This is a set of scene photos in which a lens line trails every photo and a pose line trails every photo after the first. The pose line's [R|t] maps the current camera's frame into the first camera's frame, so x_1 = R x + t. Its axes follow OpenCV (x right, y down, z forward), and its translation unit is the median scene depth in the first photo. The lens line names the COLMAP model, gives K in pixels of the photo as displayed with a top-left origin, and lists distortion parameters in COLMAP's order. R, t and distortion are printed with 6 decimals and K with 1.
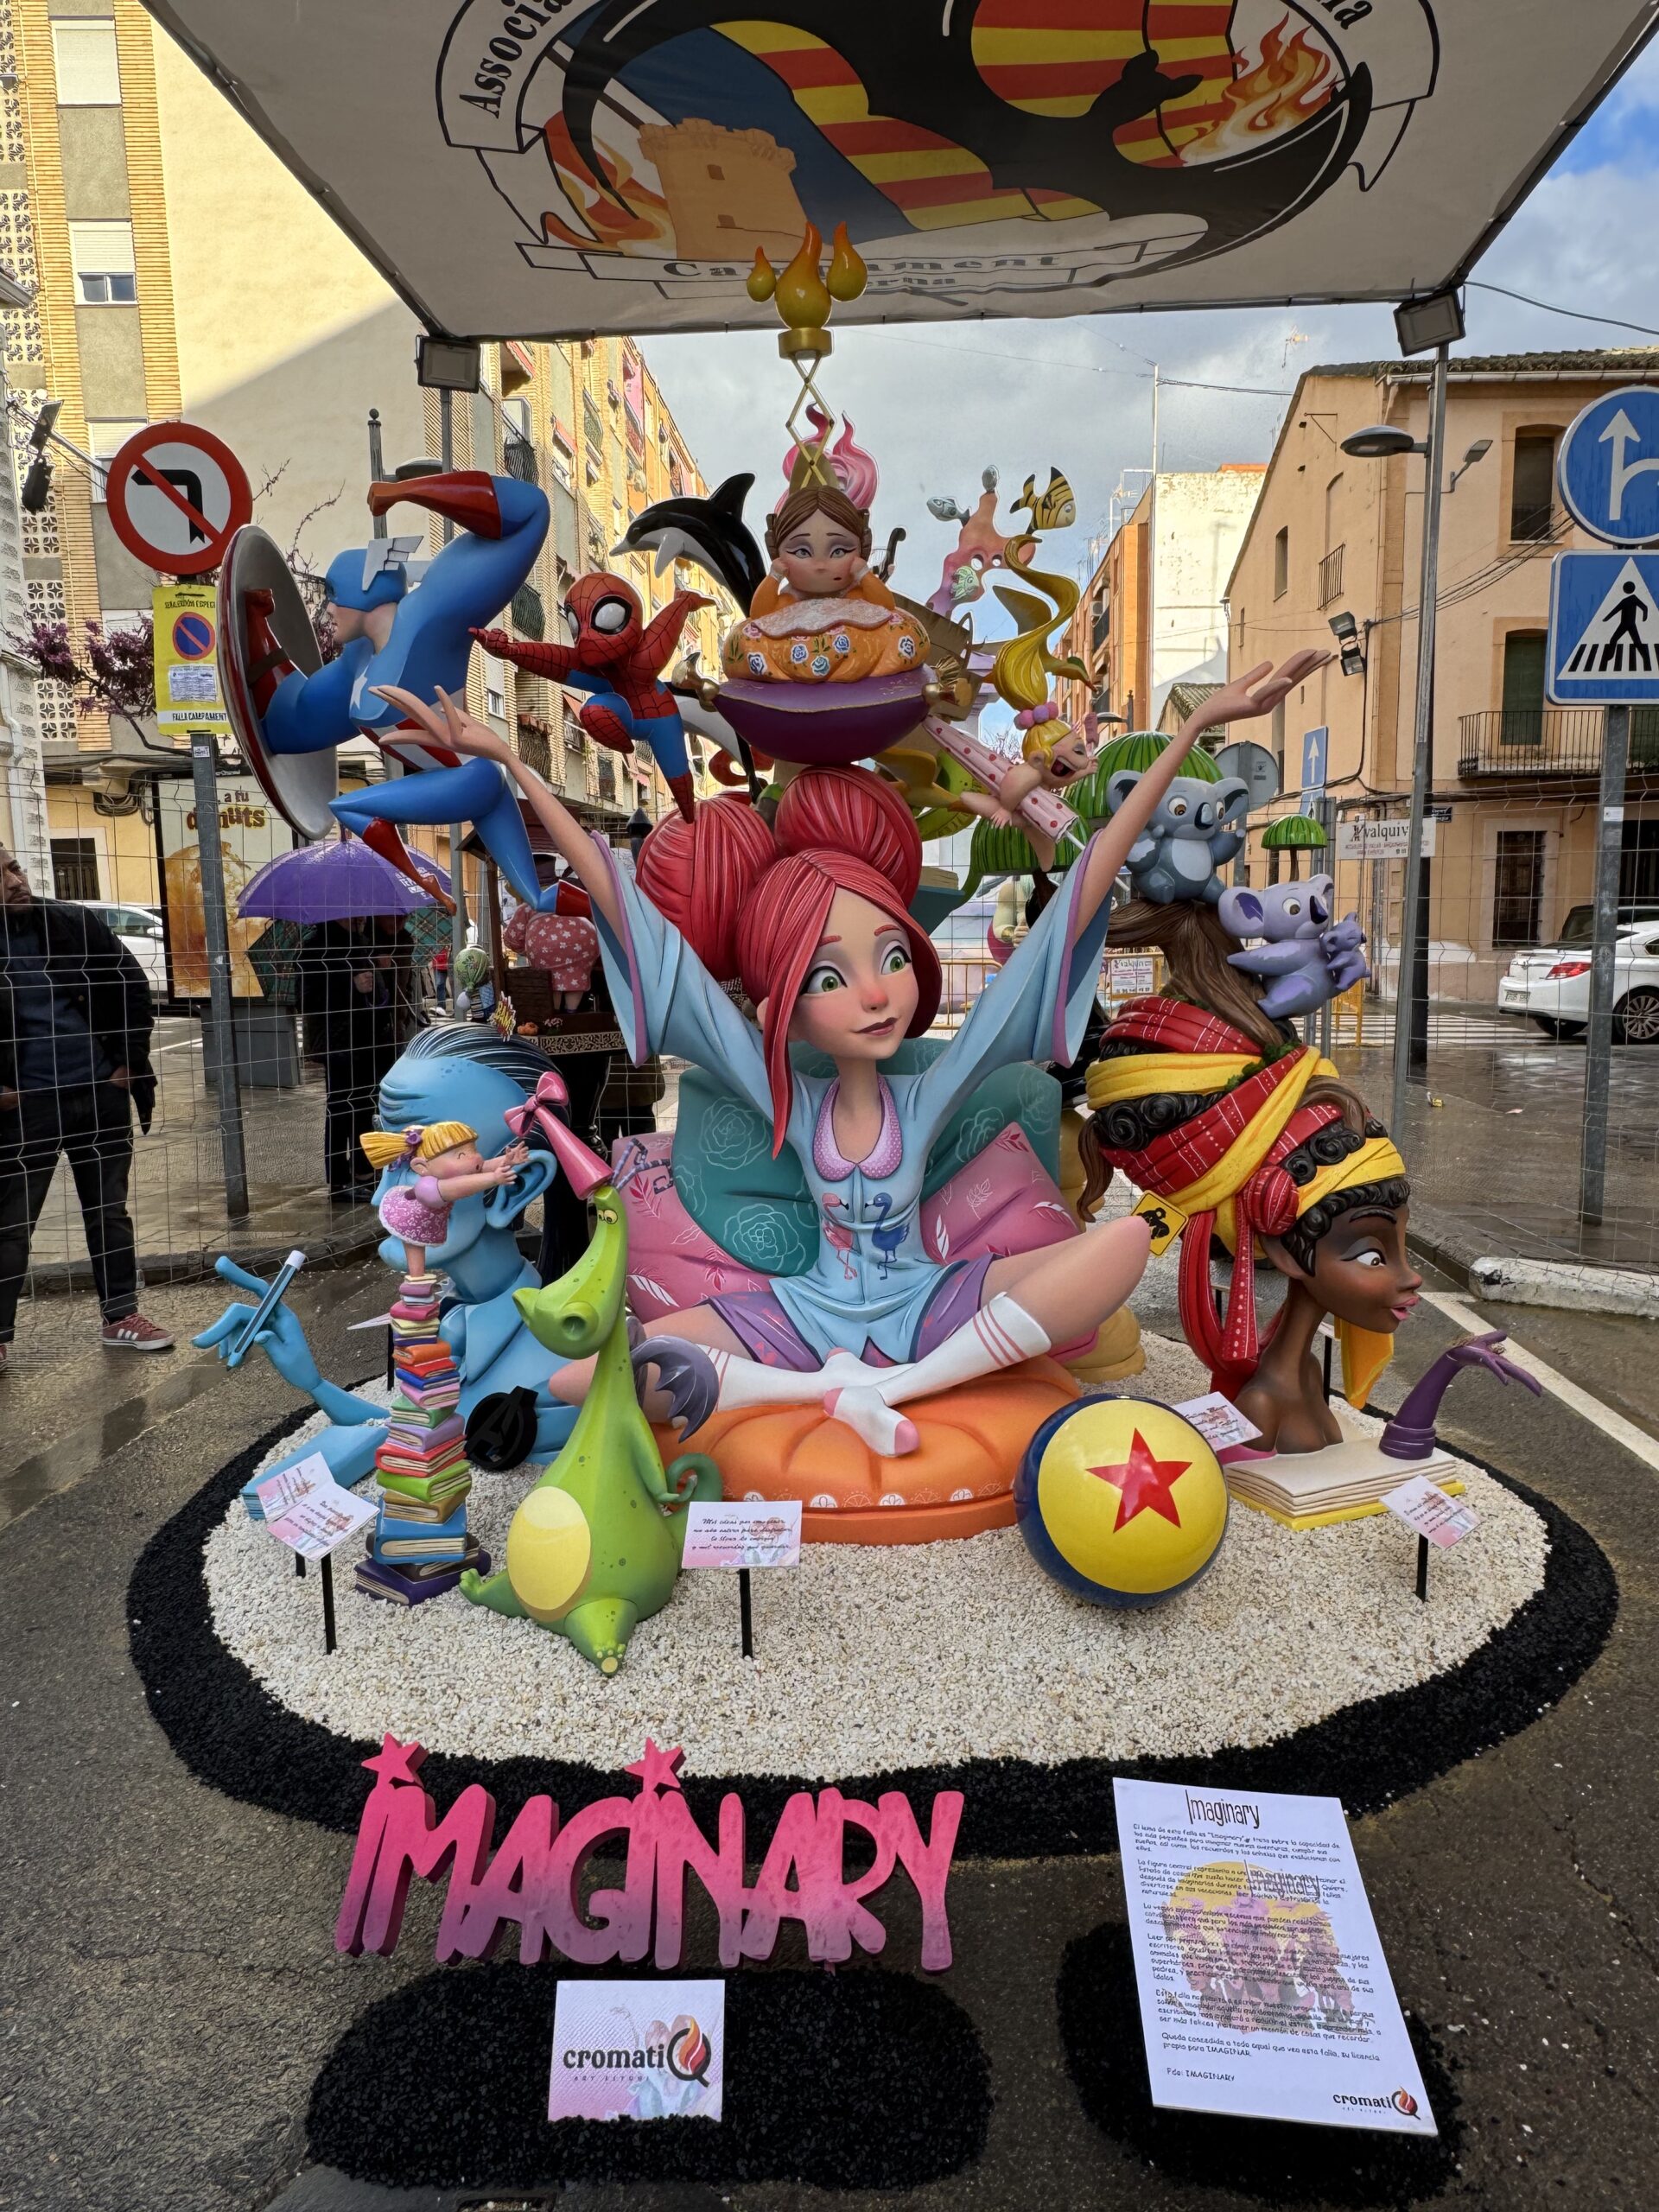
lens RADIAL K [[1443.9, 0, 832.5], [0, 1443.9, 1115.2], [0, 0, 1]] dist [-0.000302, 0.001261]
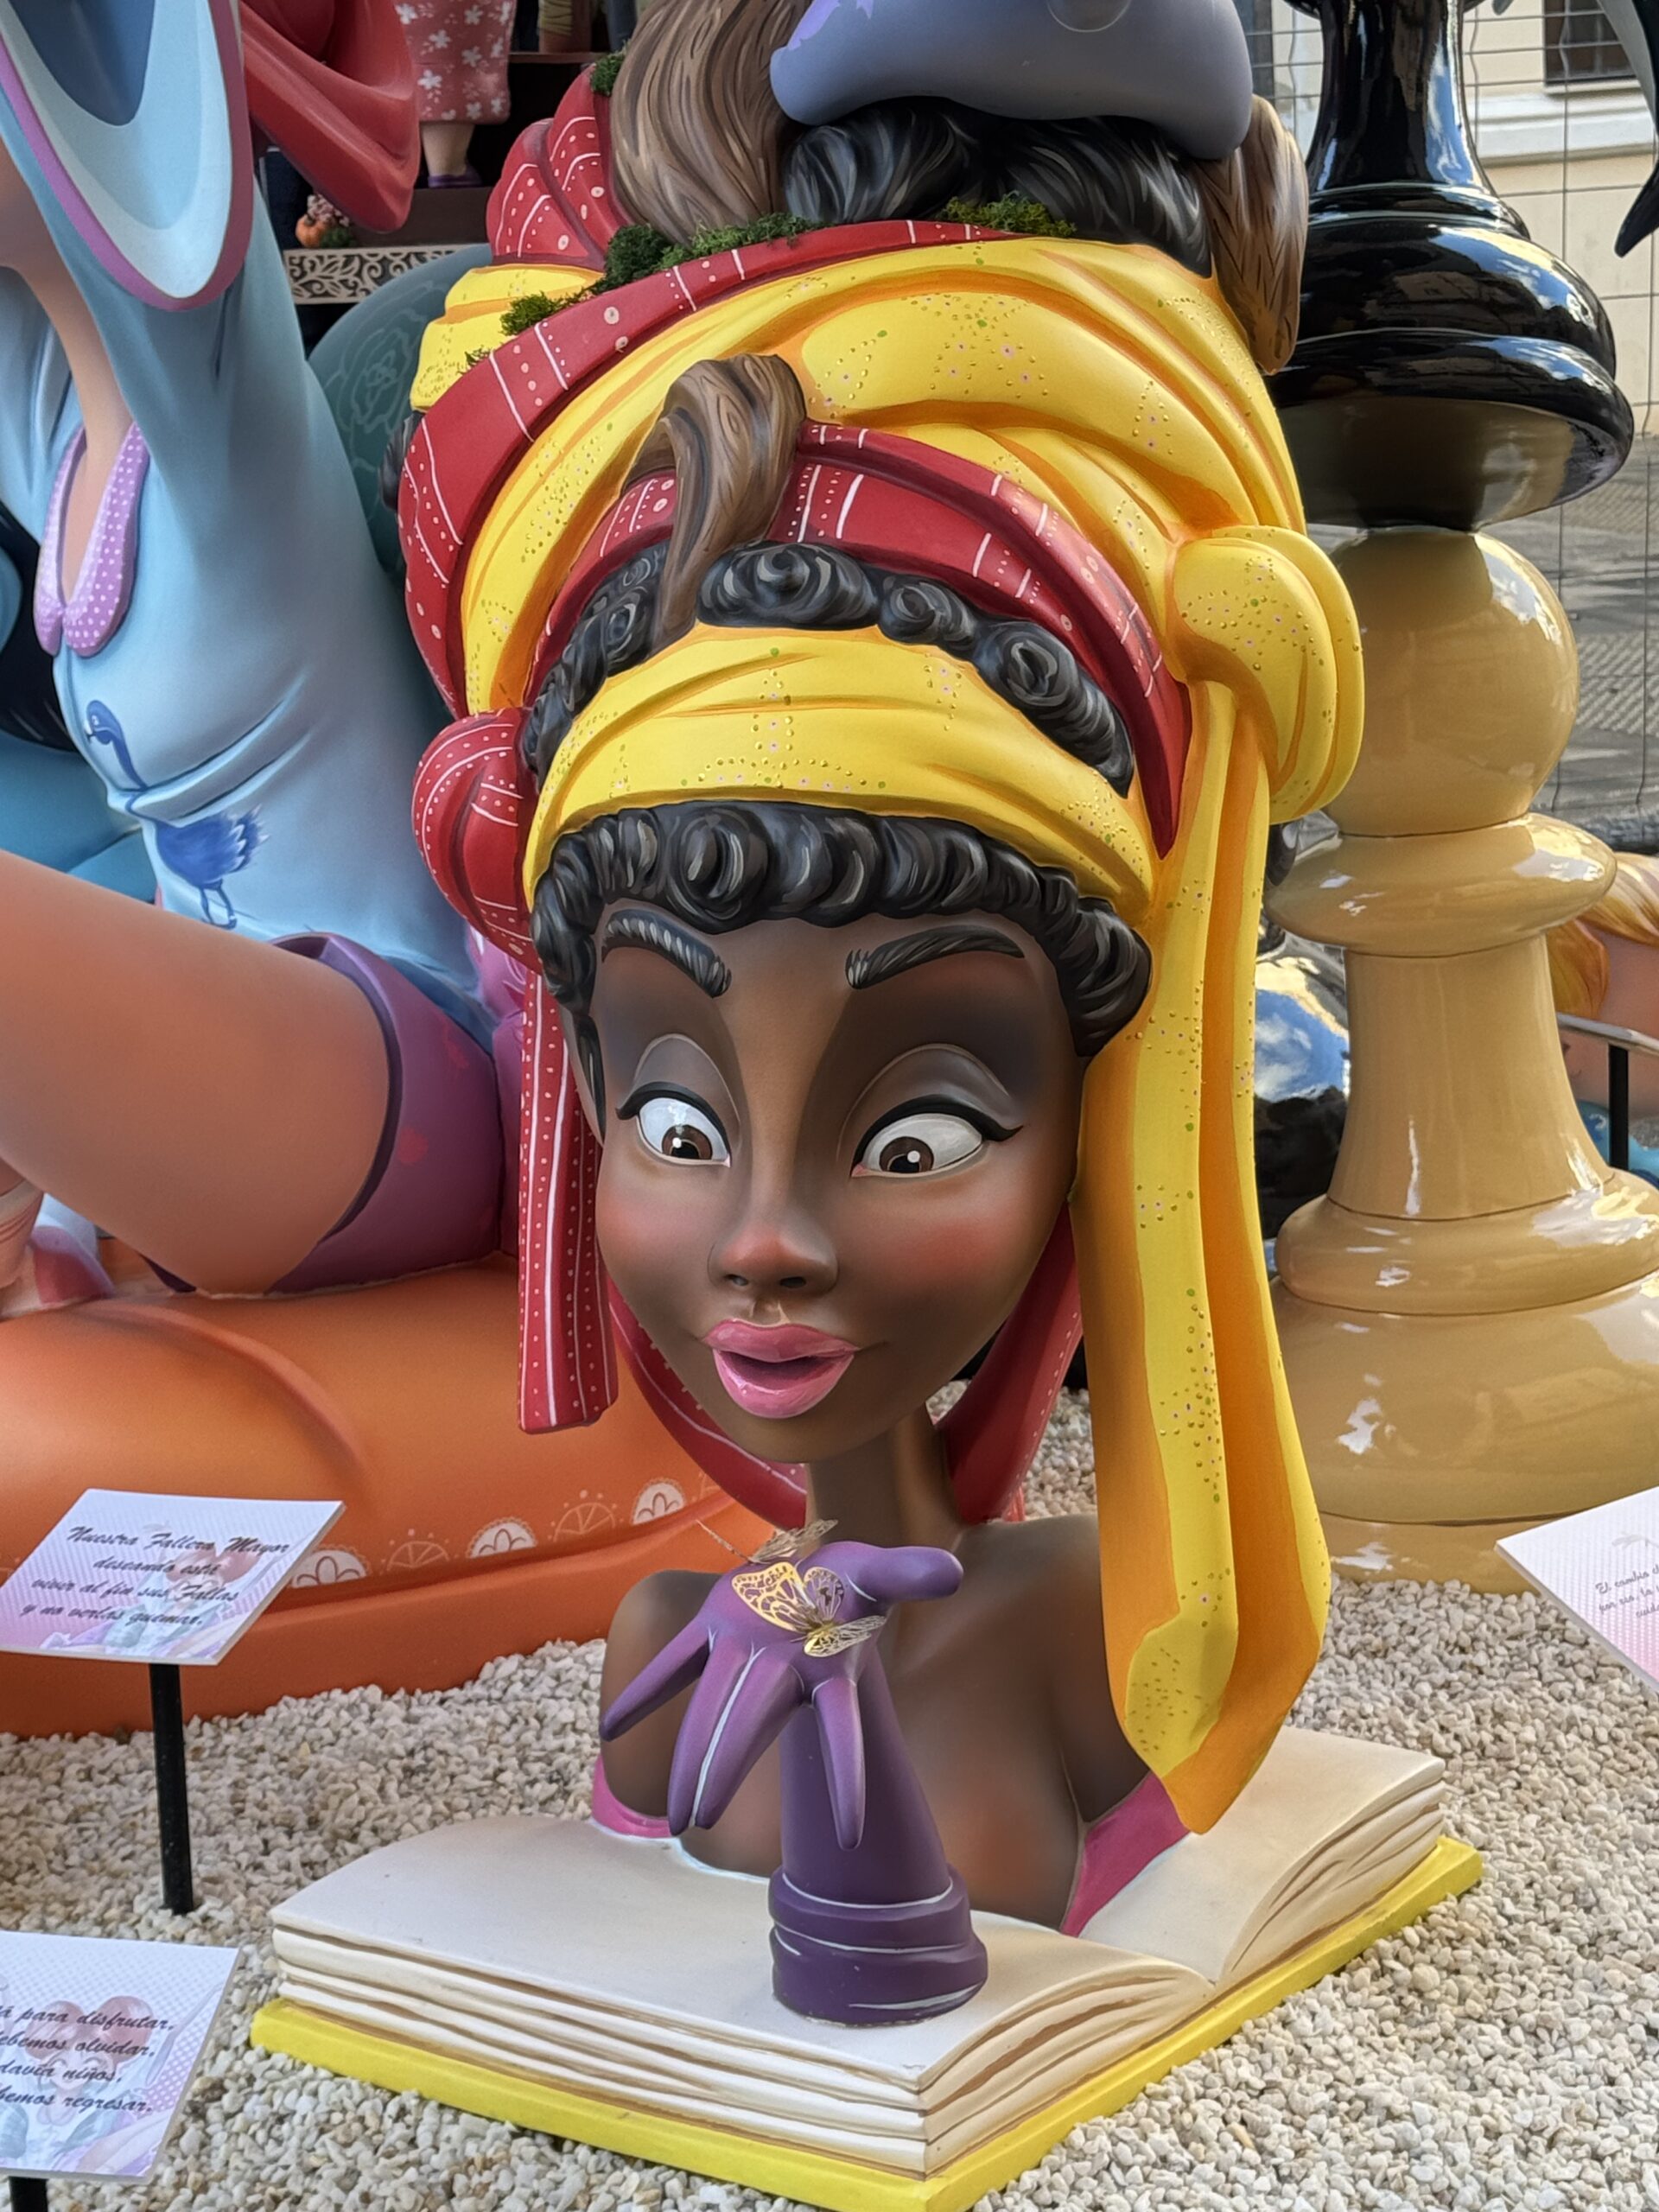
lens RADIAL K [[4198.9, 0, 832.1], [0, 4198.9, 1106.8], [0, 0, 1]] dist [0.157378, -0.146578]
pose [[0.510716, 0.161137, -0.844514, 0.975934], [-0.066772, 0.986746, 0.147895, -0.009050], [0.857153, -0.019143, 0.514707, 0.661651]]
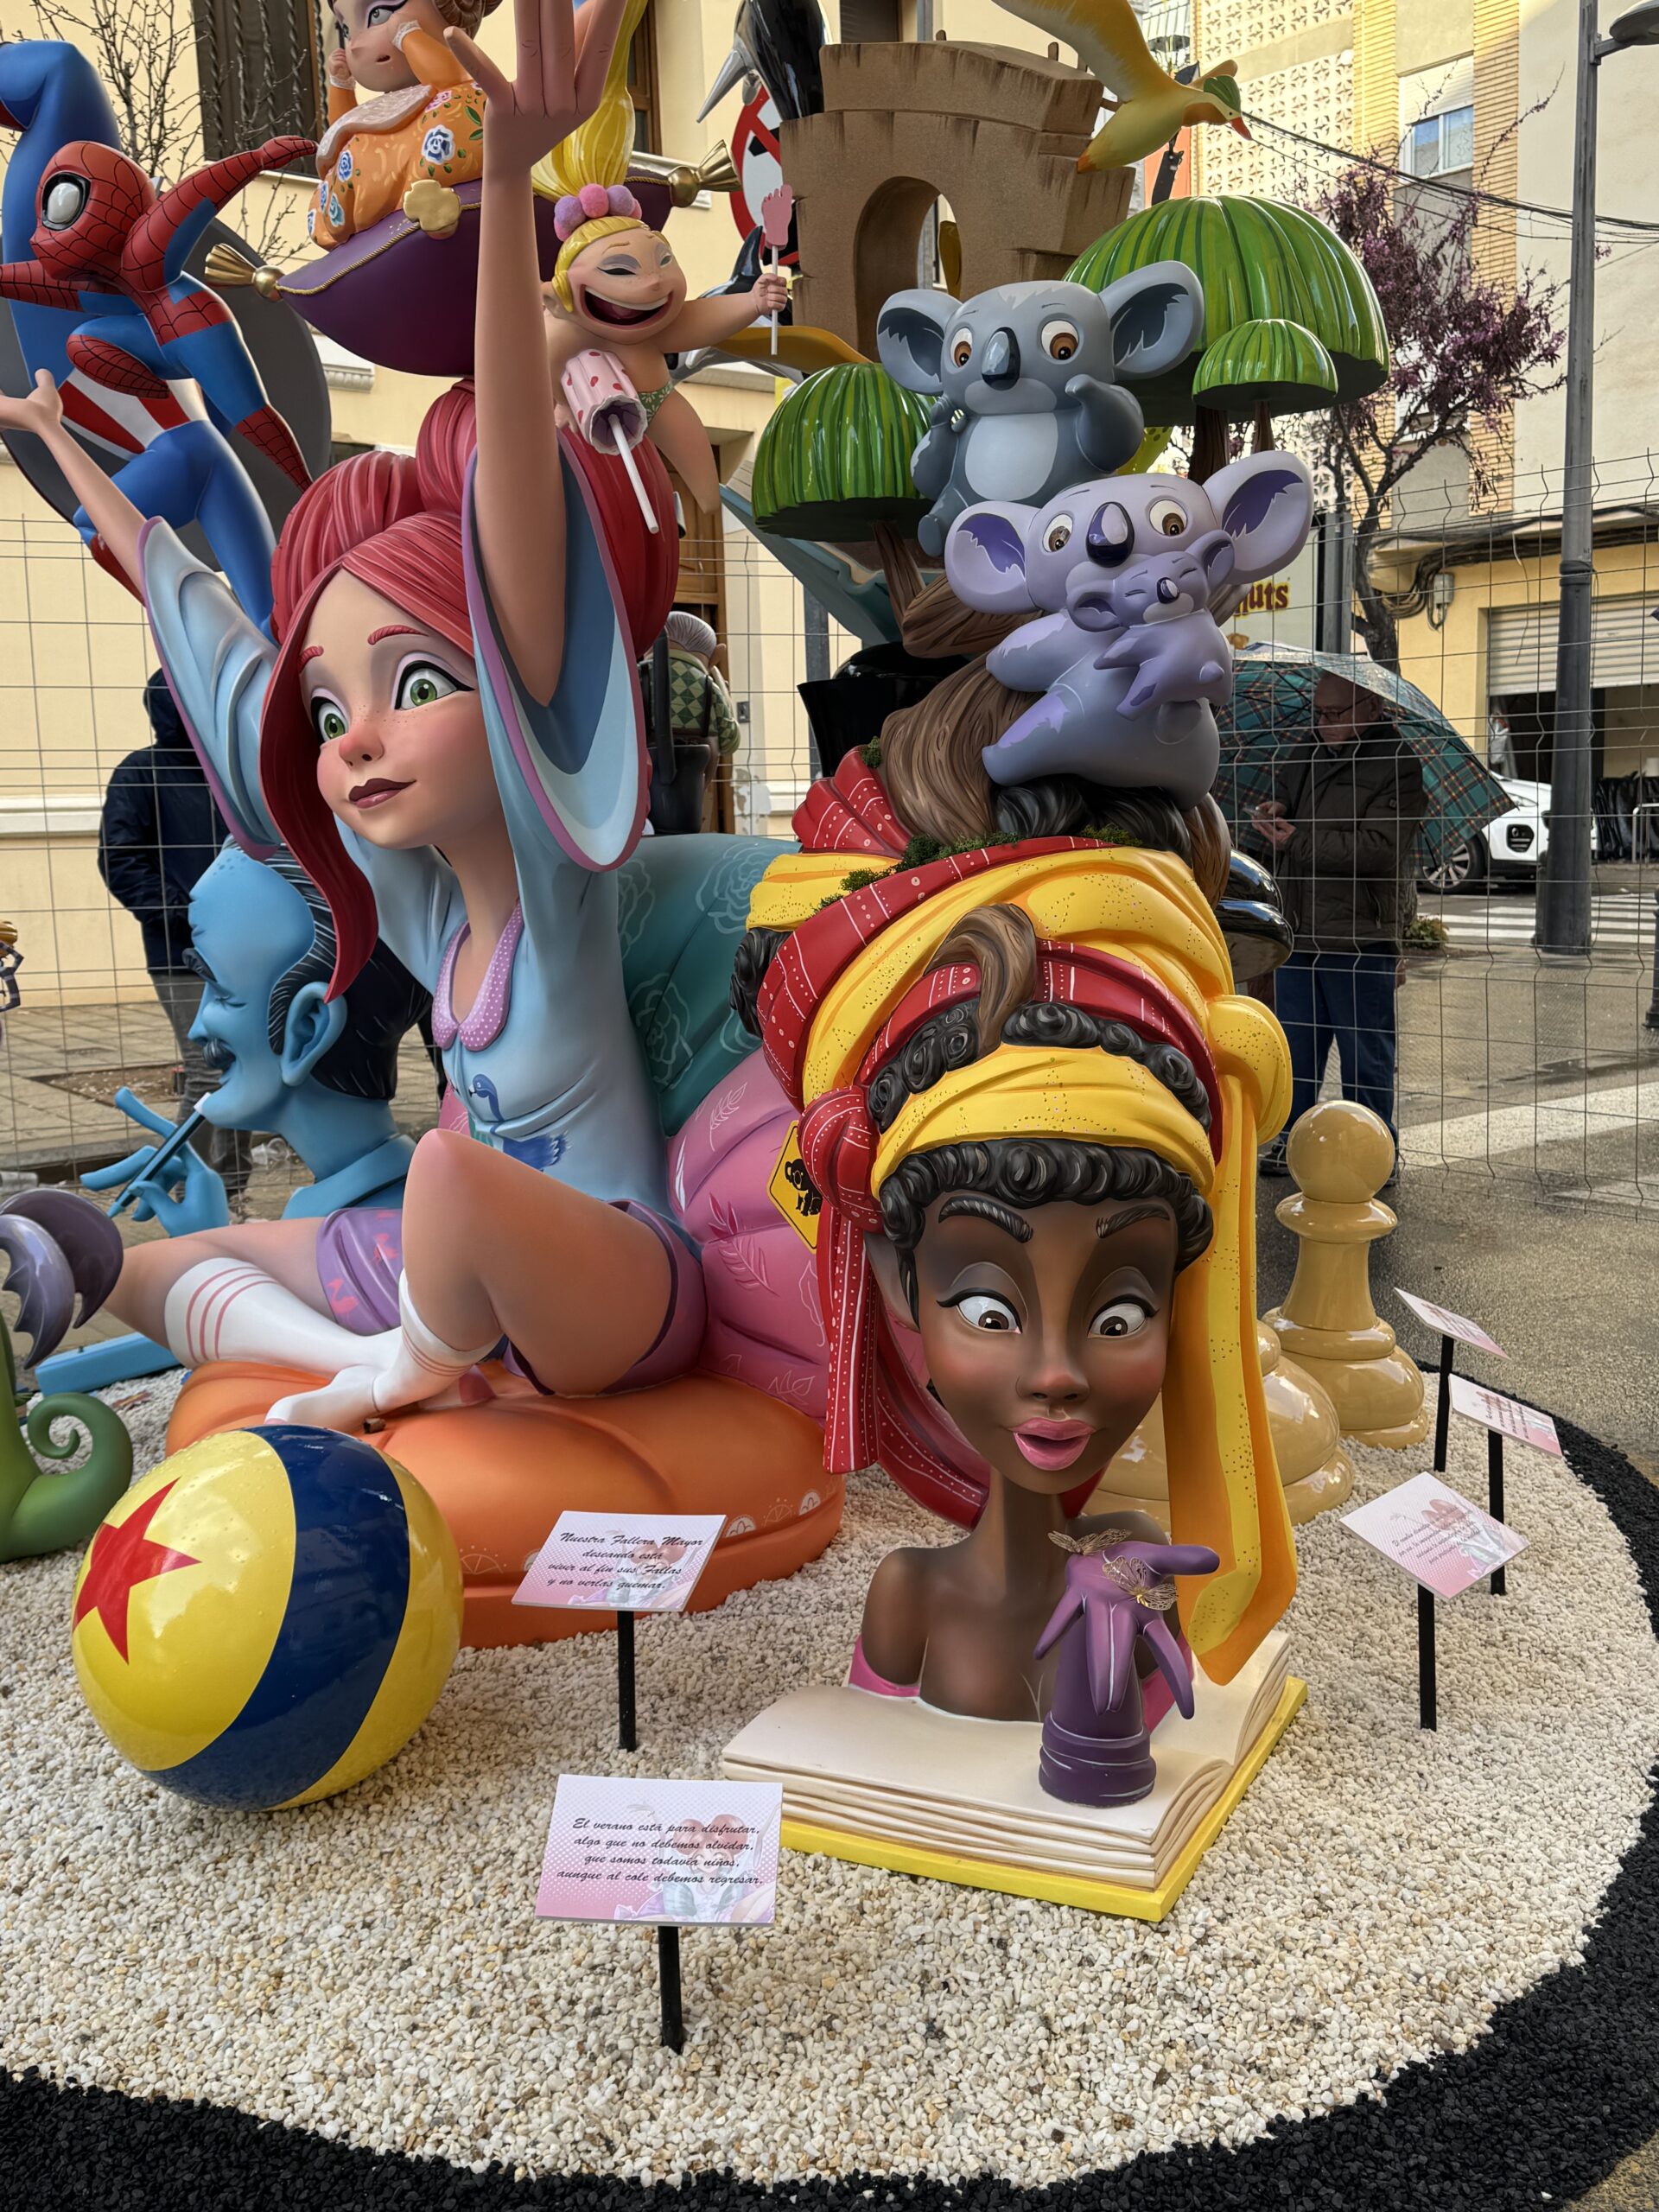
lens RADIAL K [[2039.8, 0, 828.2], [0, 2039.8, 1113.0], [0, 0, 1]] dist [0.197457, -0.443871]
pose [[0.666315, 0.103475, -0.738456, 0.801898], [-0.084142, 0.994433, 0.063422, 0.002060], [0.740908, 0.019876, 0.671312, 0.535864]]
